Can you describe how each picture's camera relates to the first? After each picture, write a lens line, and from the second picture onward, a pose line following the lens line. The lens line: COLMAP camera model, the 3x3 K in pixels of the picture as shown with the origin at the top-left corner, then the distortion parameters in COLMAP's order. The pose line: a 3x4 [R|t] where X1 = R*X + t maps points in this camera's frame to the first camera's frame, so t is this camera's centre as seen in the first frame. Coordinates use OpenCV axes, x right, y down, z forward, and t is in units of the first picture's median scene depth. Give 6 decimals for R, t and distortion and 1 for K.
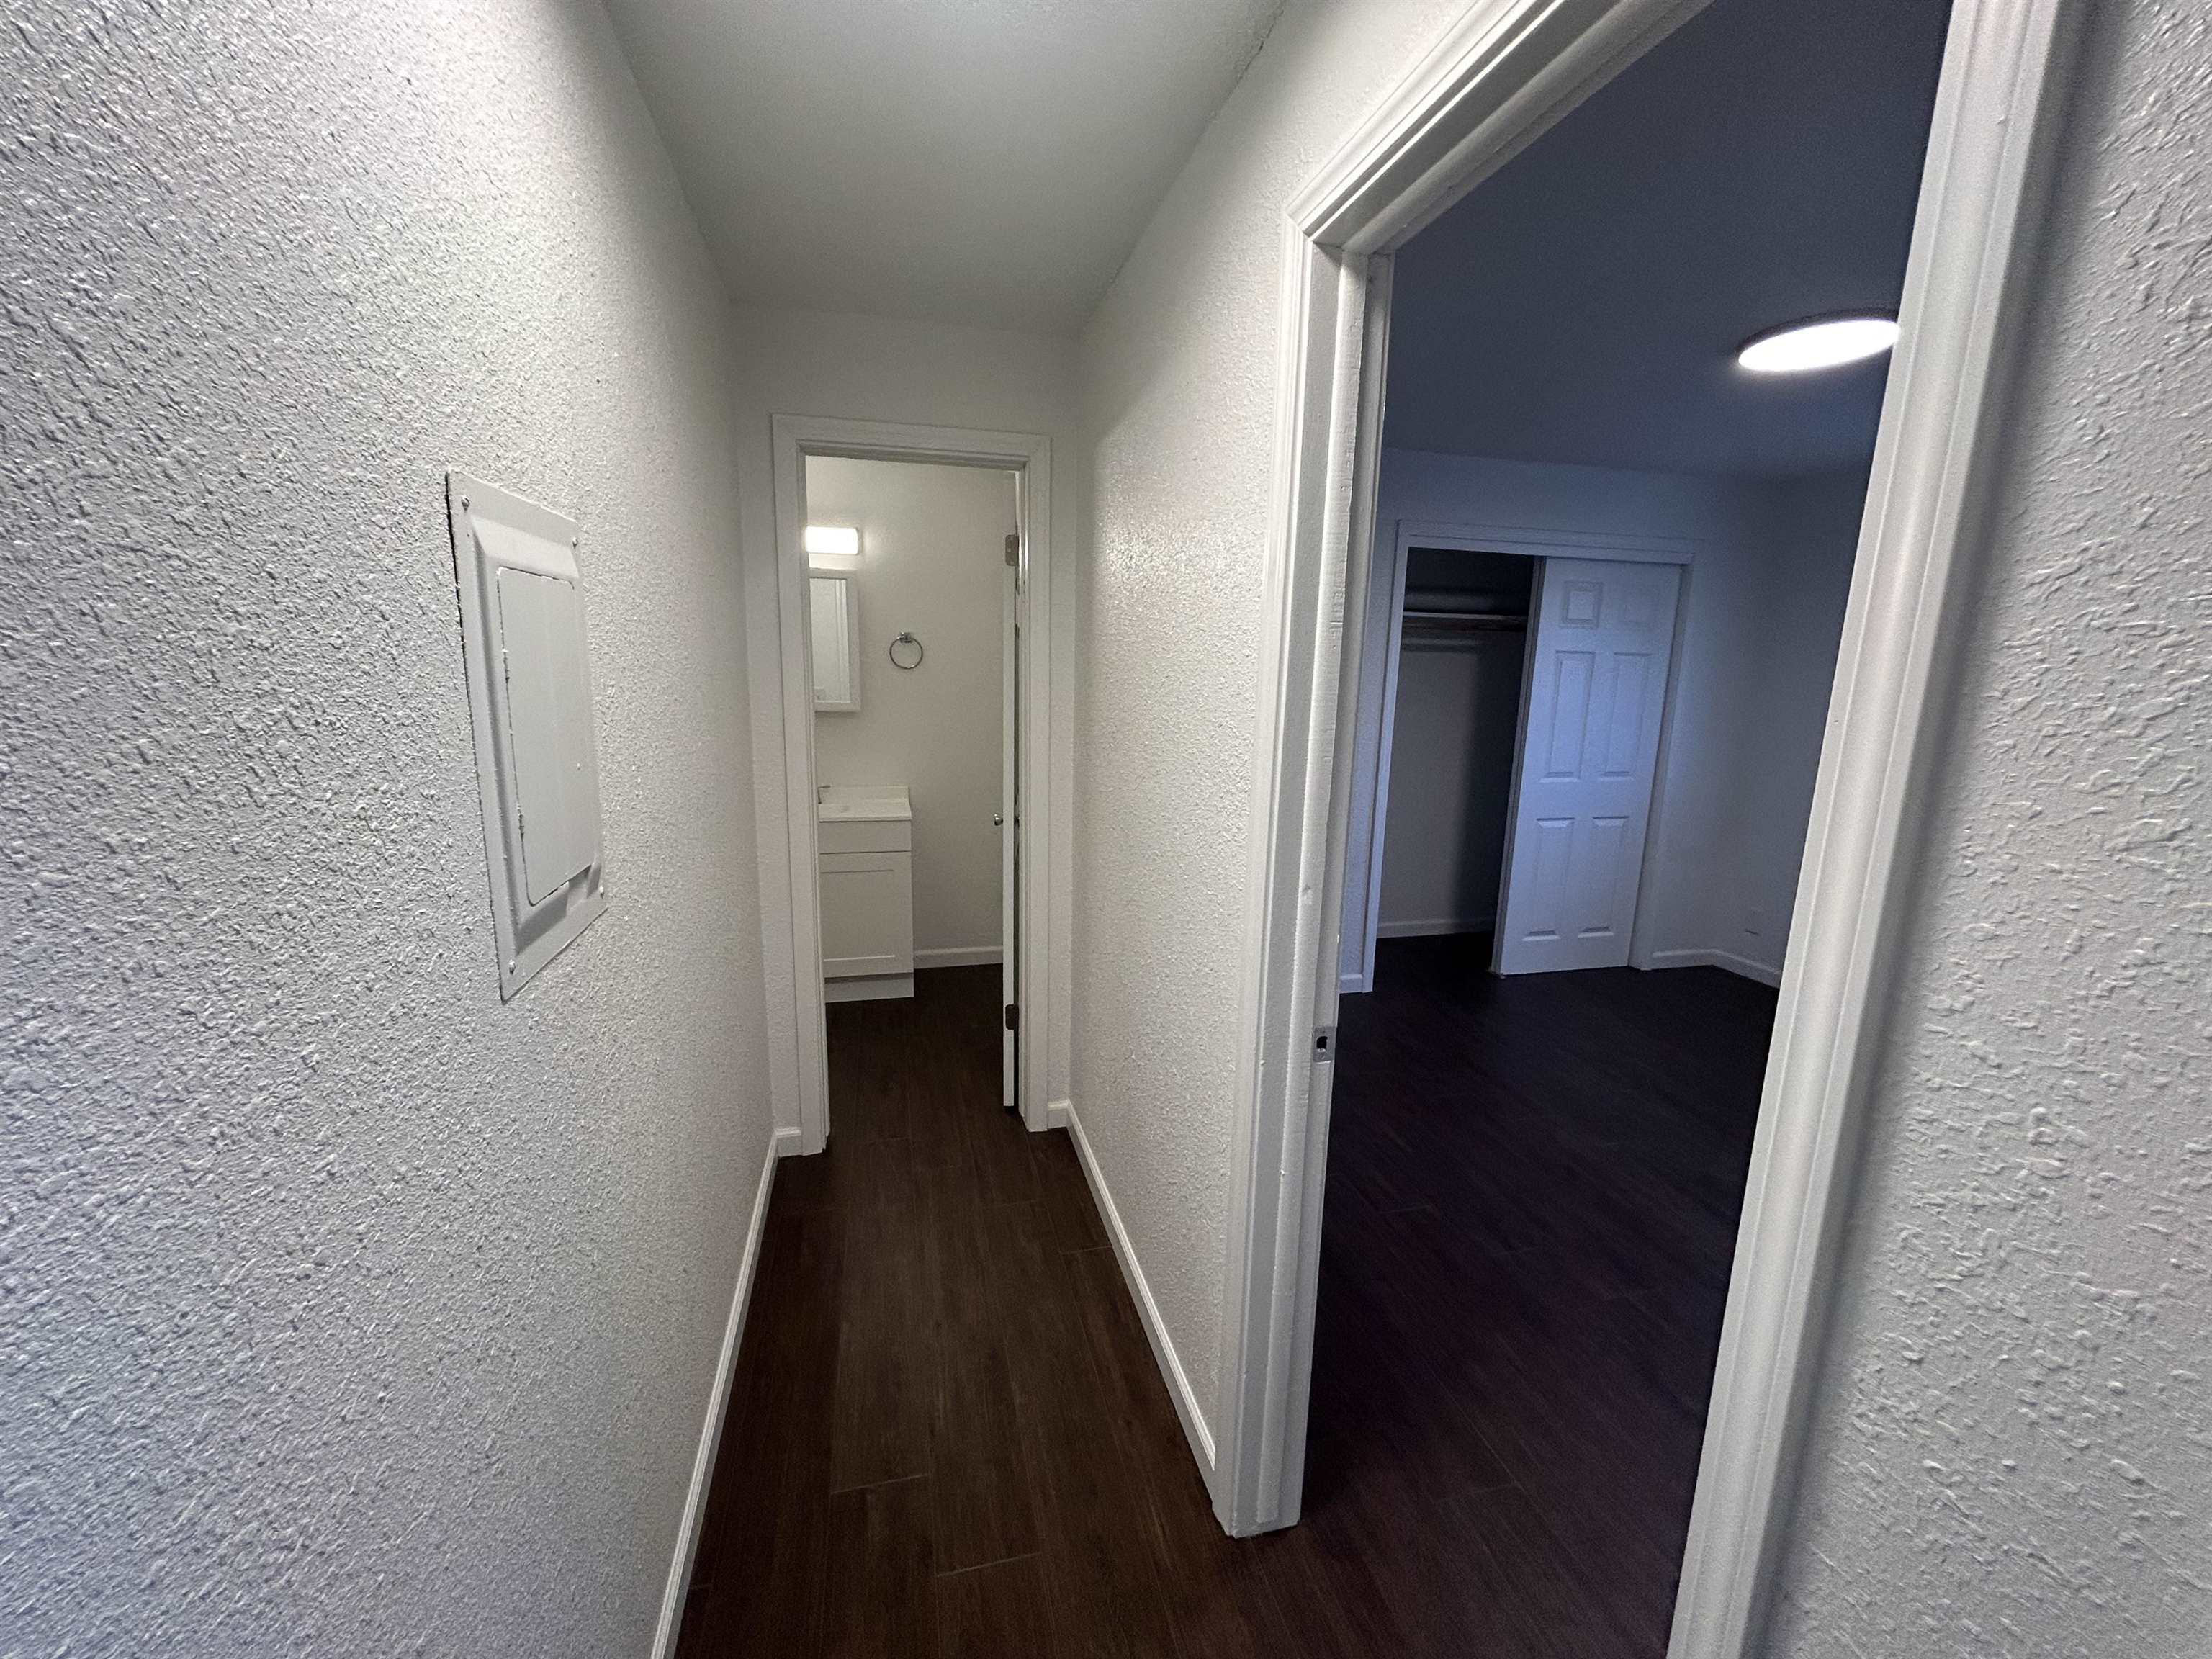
lens RADIAL K [[889.9, 0, 1106.0], [0, 889.9, 827.3], [0, 0, 1]] dist [-0.001470, -0.000179]
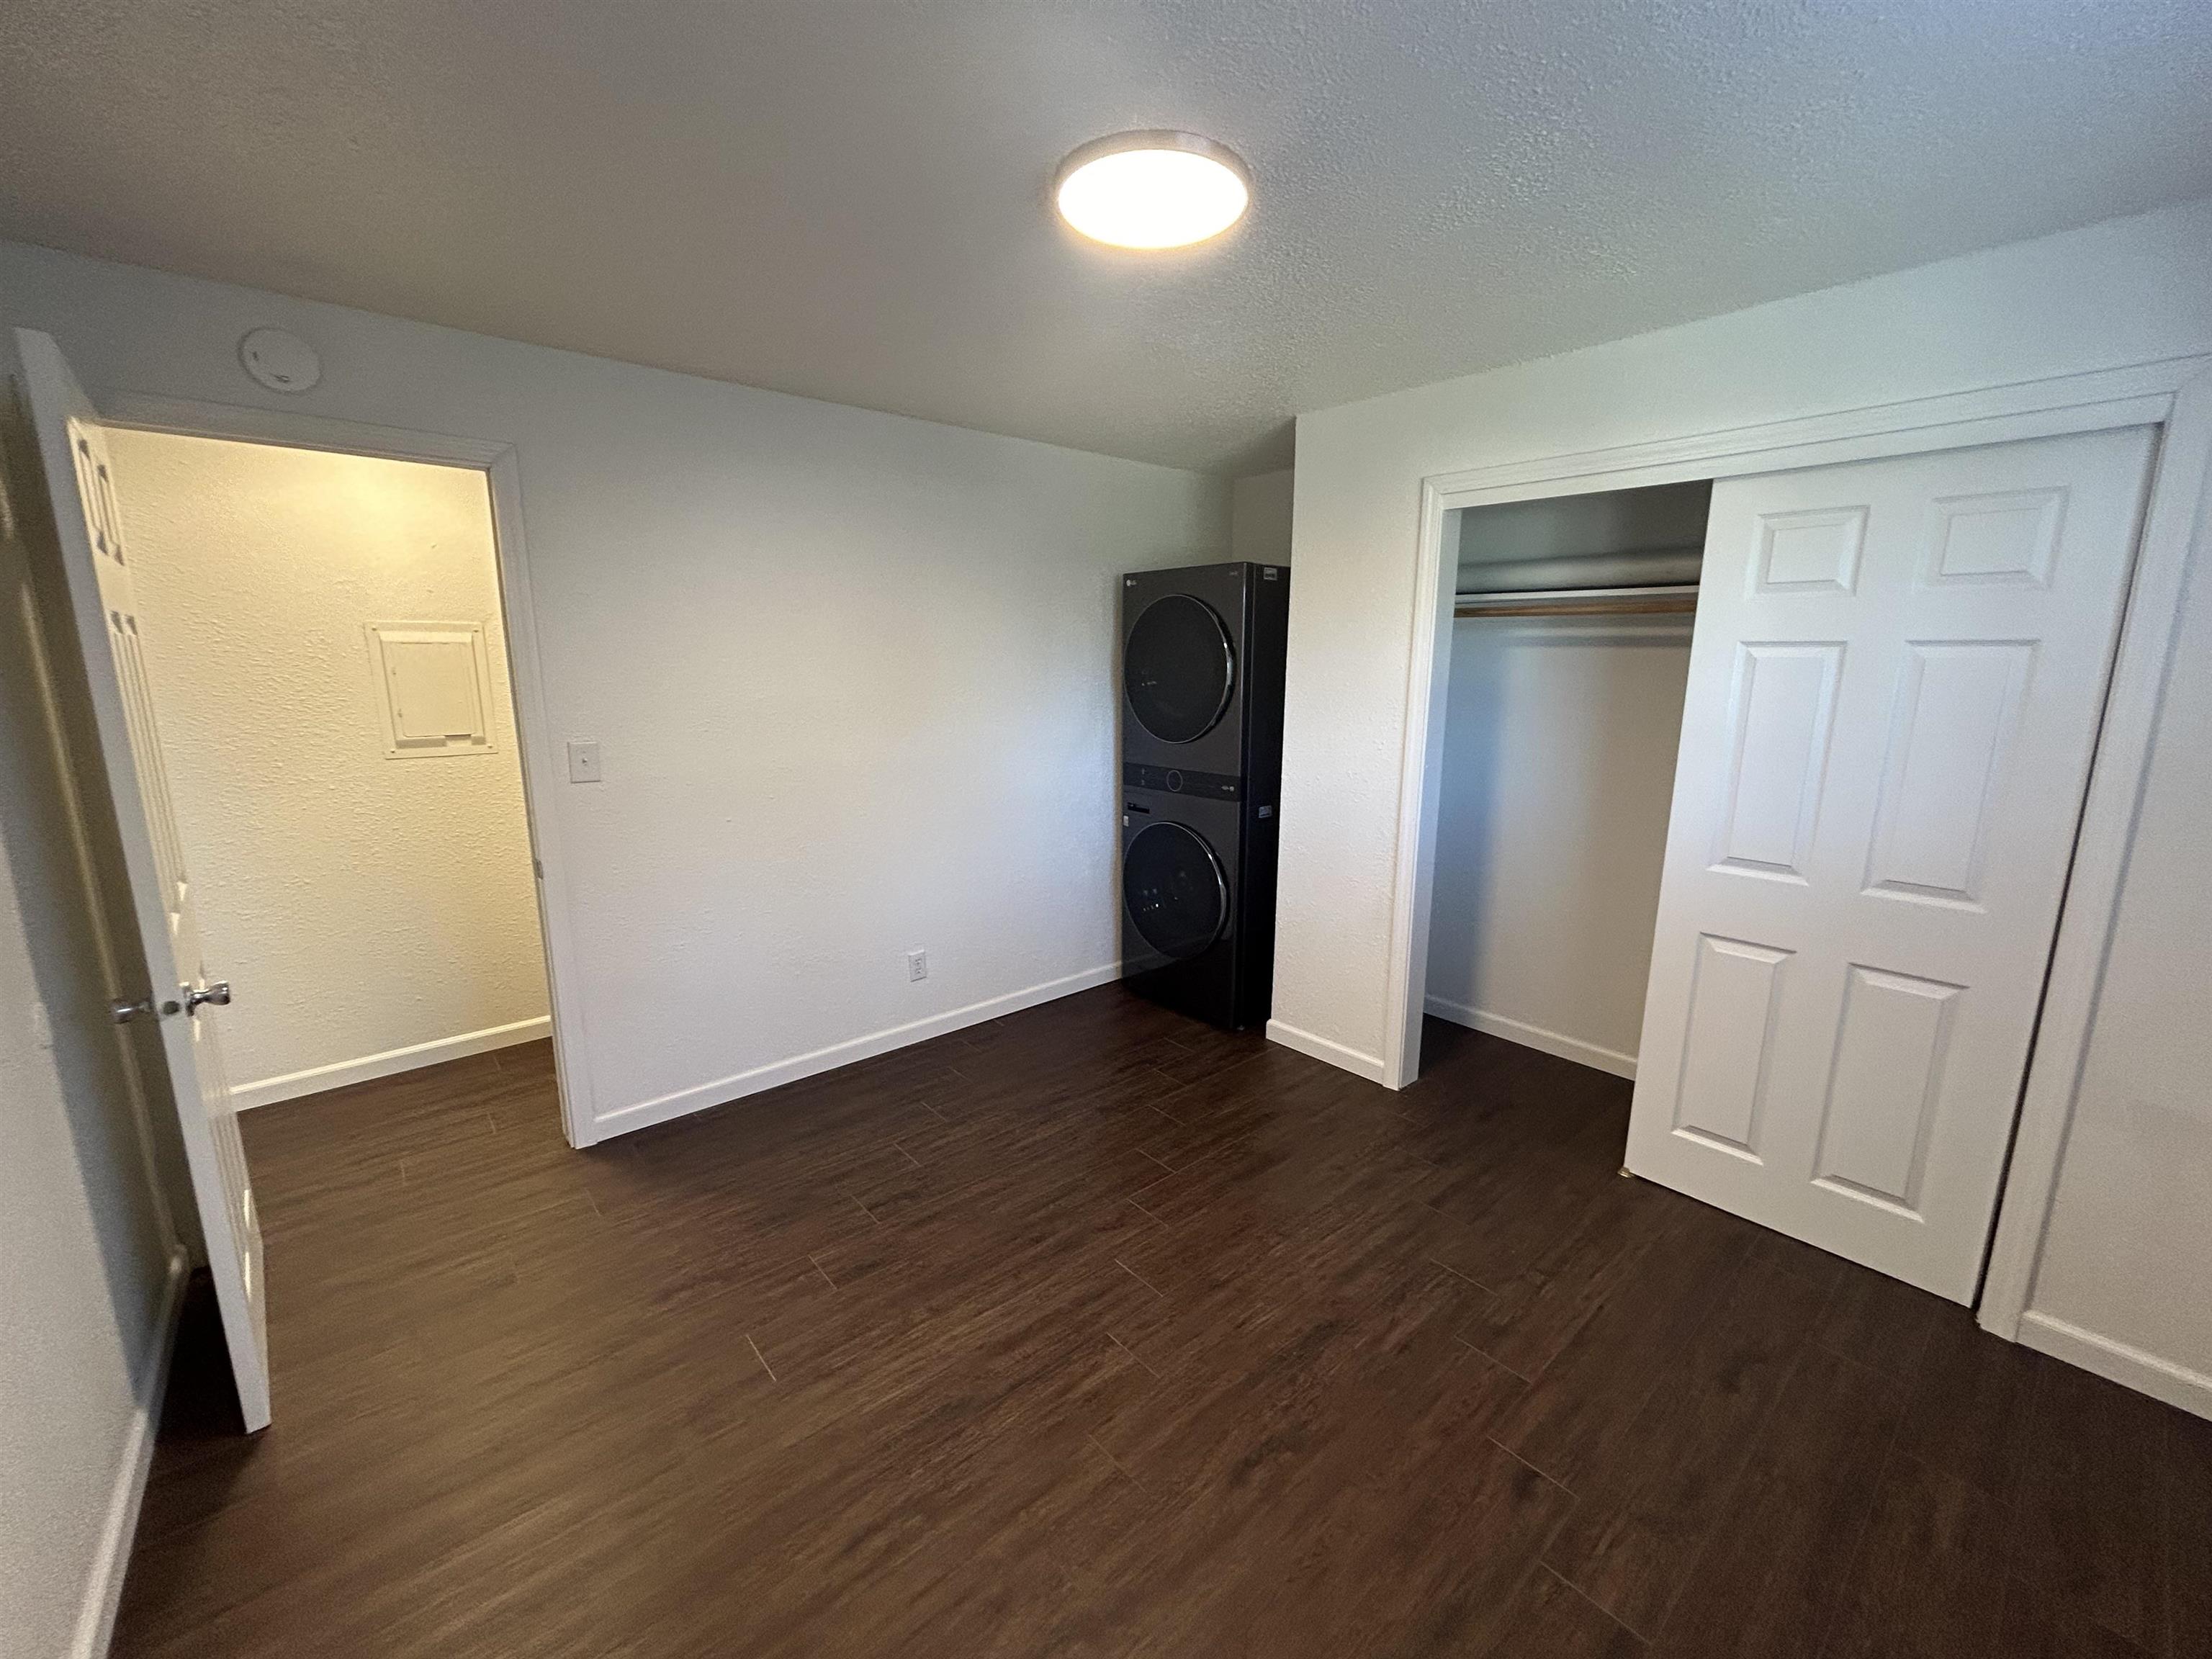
lens RADIAL K [[889.9, 0, 1111.2], [0, 889.9, 829.4], [0, 0, 1]] dist [-0.001470, -0.000179]
pose [[0.454032, 0.154829, -0.877430, 0.880562], [-0.154978, 0.983498, 0.093351, -0.076720], [0.877404, 0.093598, 0.470534, 0.420339]]
